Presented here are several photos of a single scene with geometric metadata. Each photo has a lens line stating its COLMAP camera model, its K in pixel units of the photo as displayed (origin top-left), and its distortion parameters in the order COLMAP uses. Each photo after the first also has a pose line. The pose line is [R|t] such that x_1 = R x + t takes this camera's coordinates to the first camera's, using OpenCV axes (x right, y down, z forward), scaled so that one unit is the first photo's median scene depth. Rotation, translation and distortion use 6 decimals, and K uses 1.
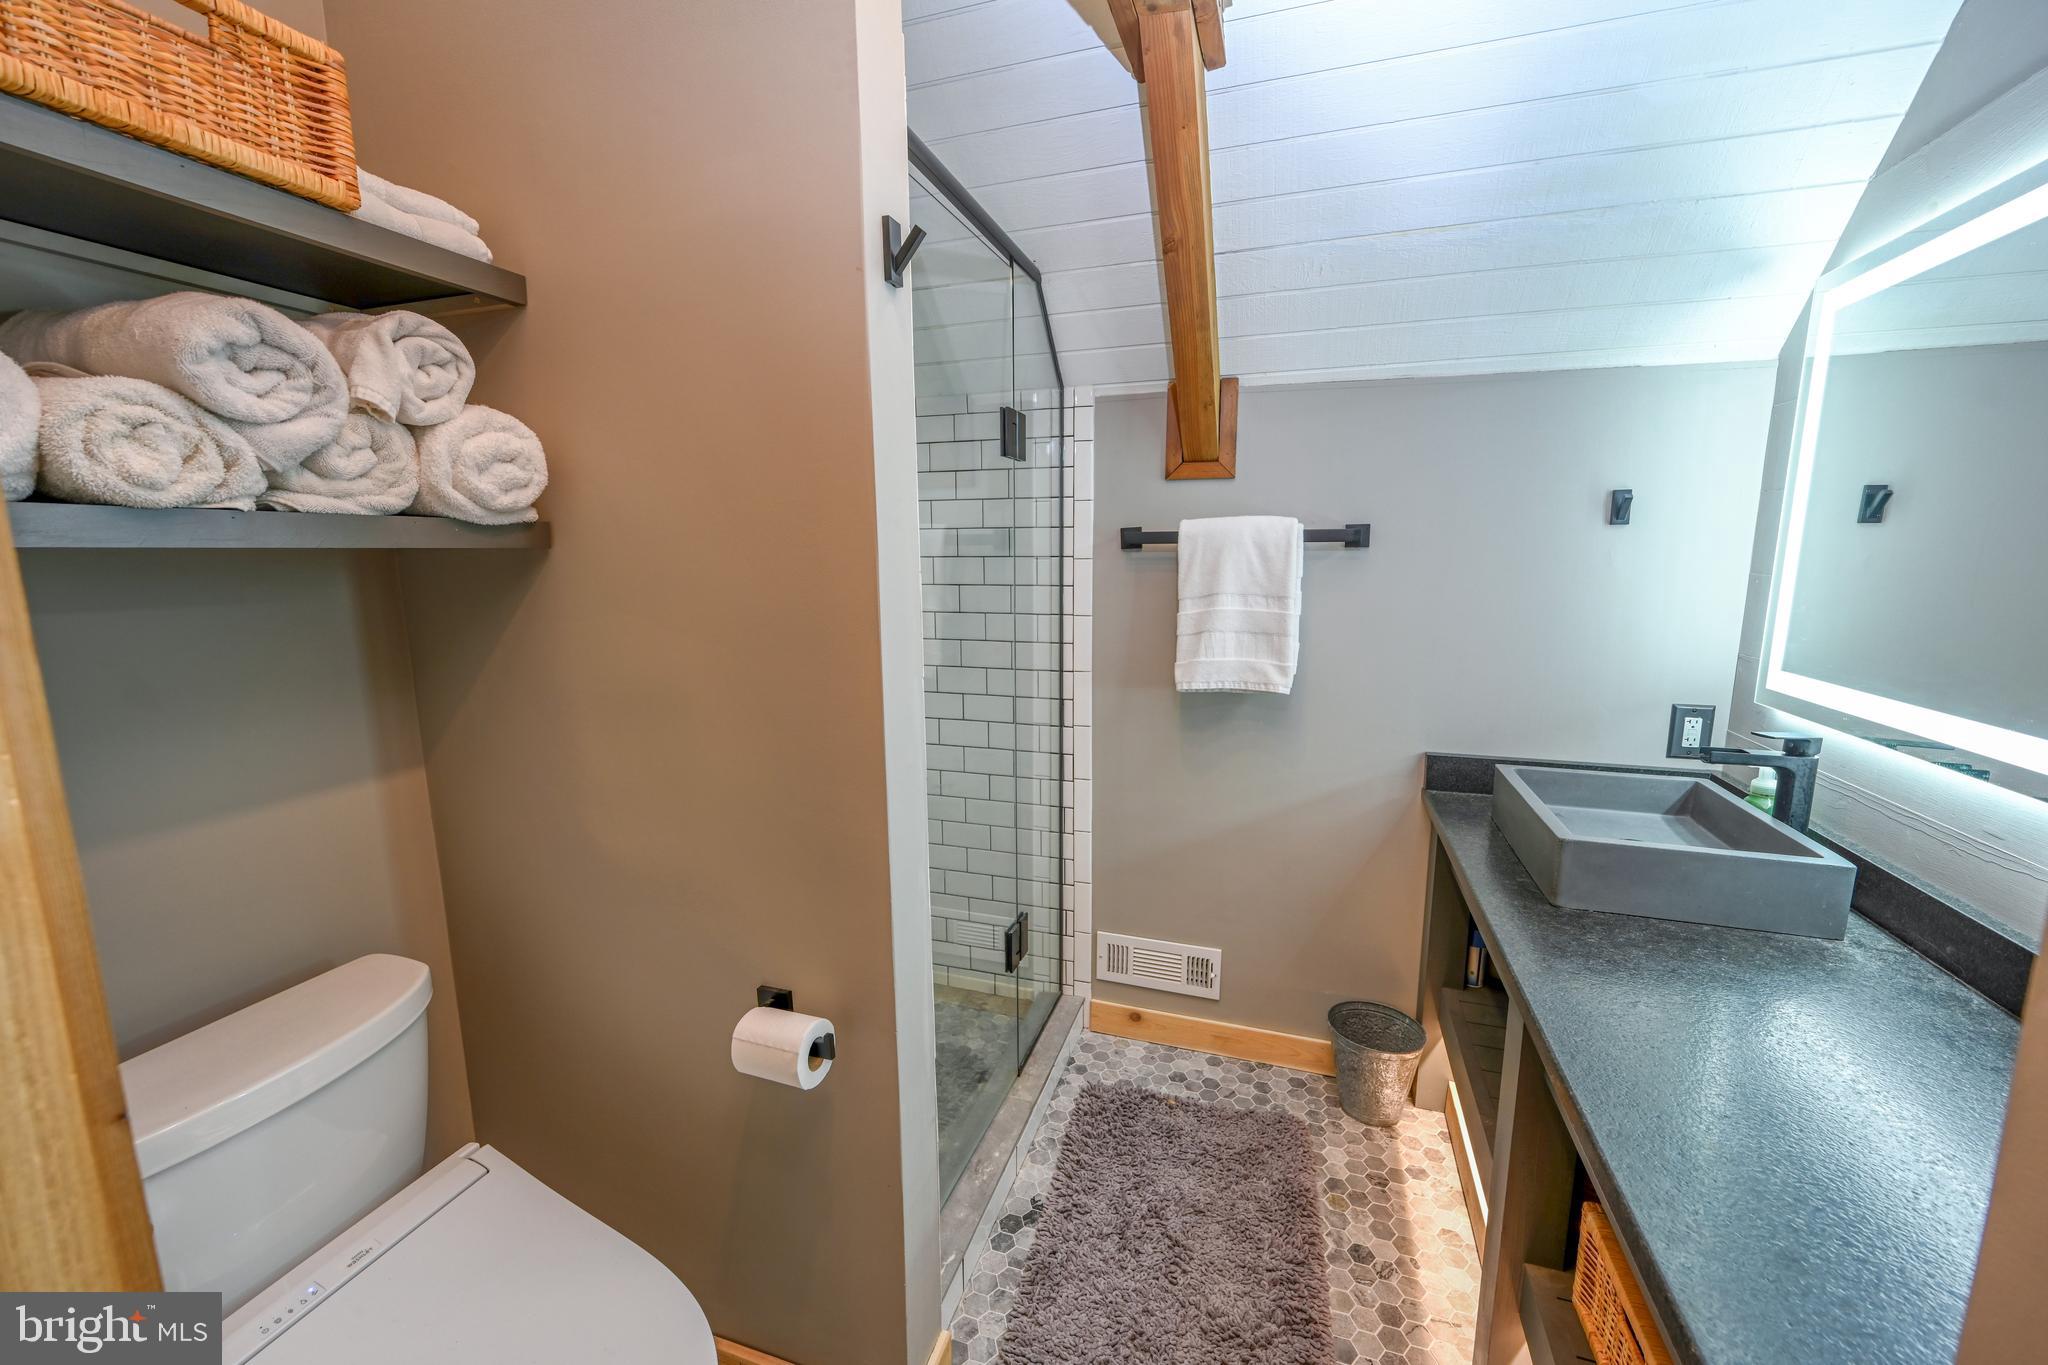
lens RADIAL K [[825.7, 0, 1022.1], [0, 825.7, 684.9], [0, 0, 1]] dist [-0.000574, -0.000160]
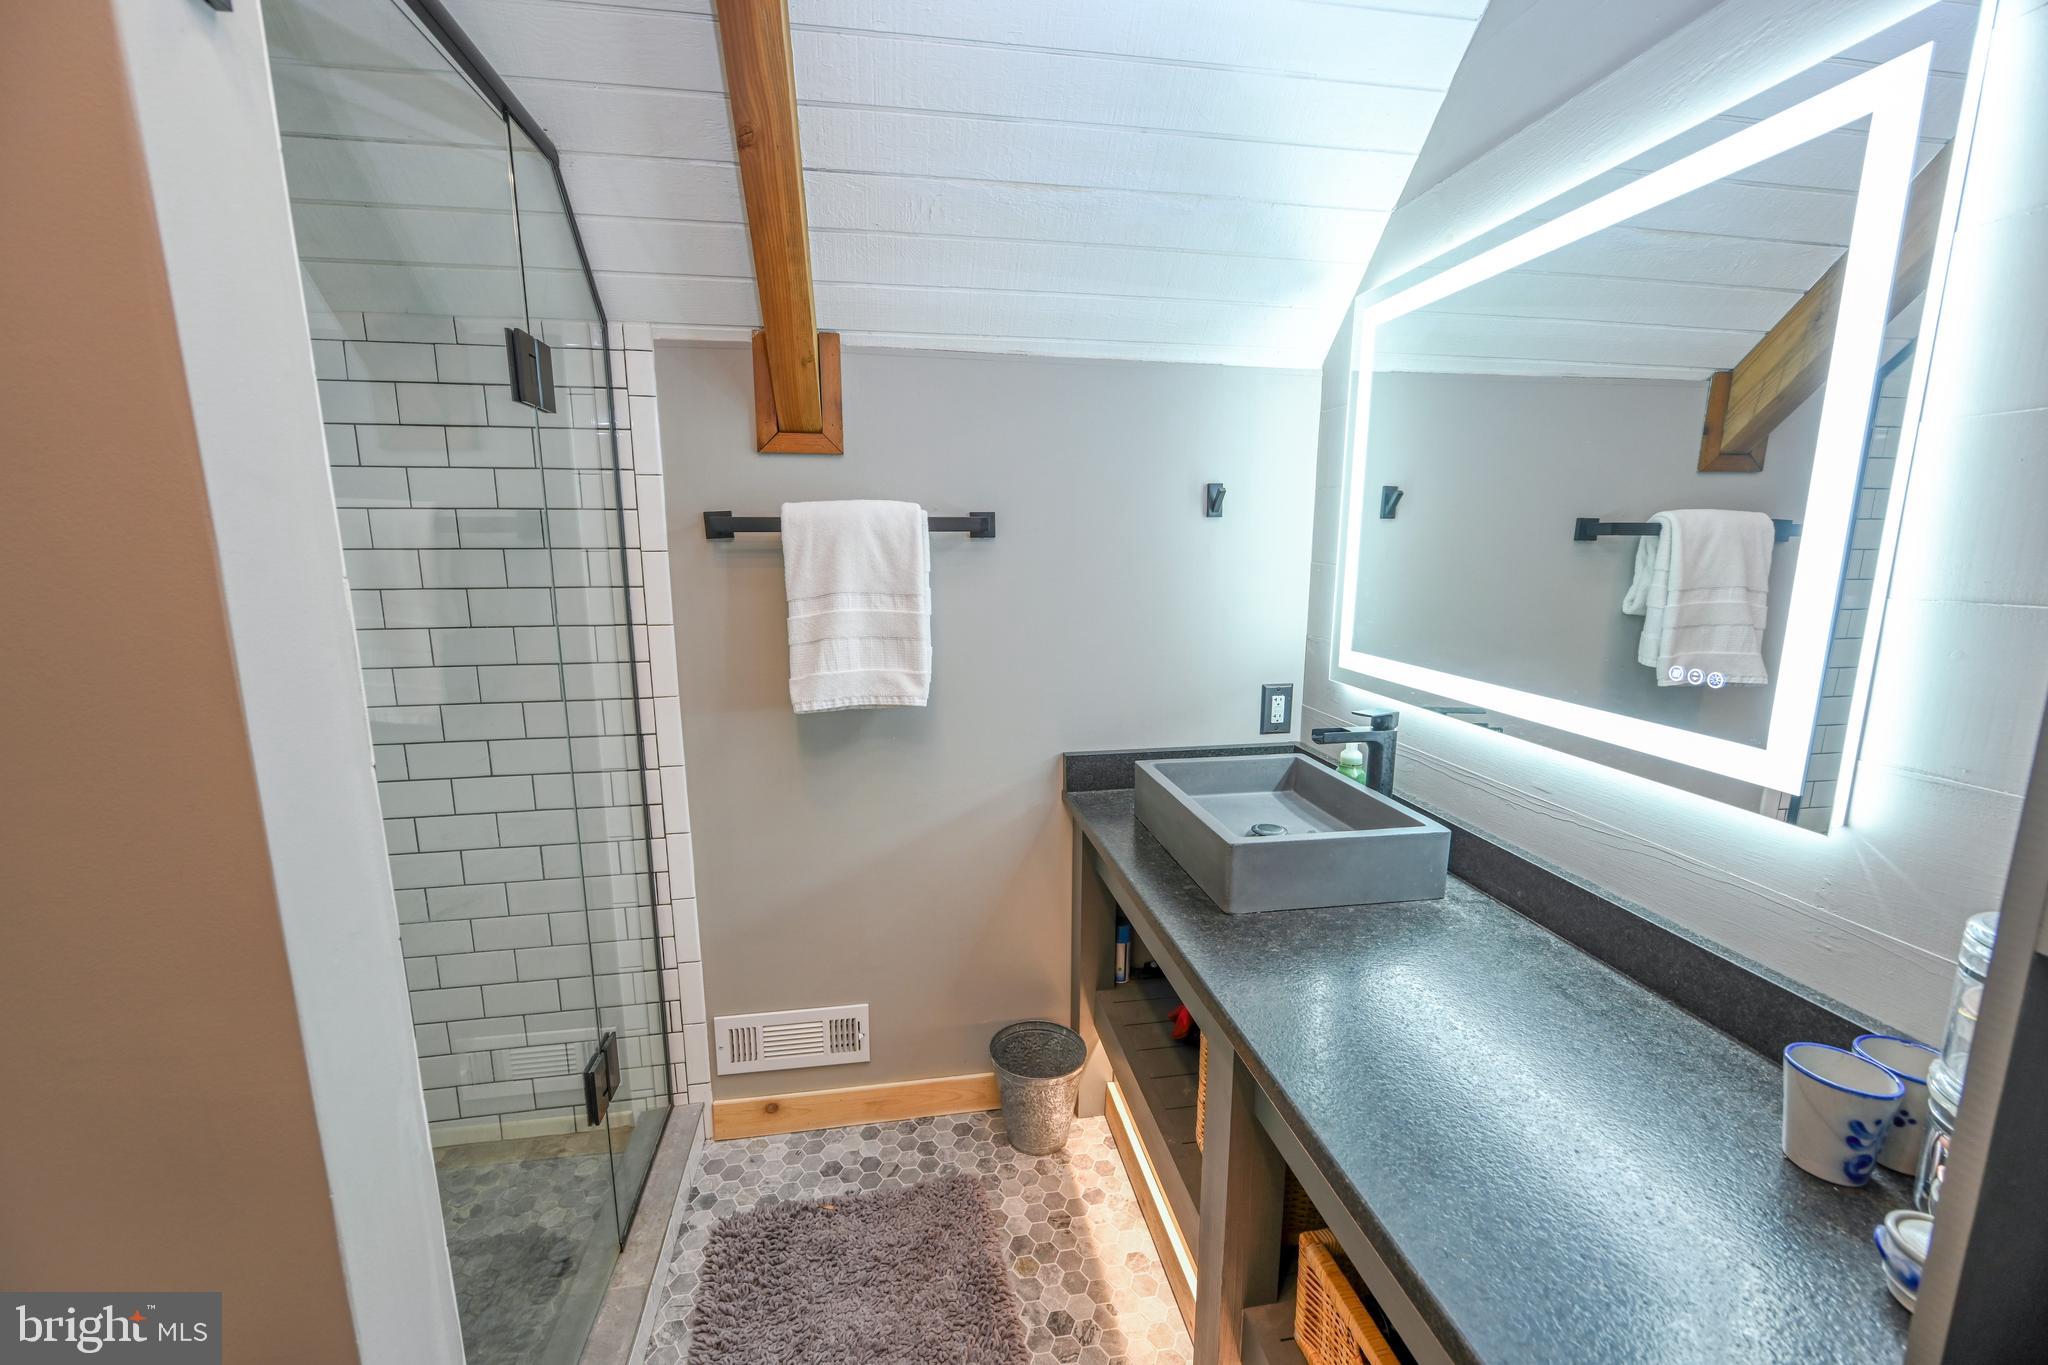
lens RADIAL K [[825.7, 0, 1022.1], [0, 825.7, 684.9], [0, 0, 1]] dist [-0.000574, -0.000160]
pose [[0.879954, -0.078837, 0.468472, 0.005558], [0.073695, 0.996849, 0.029332, -0.029323], [-0.469308, 0.008713, 0.882991, 0.182863]]
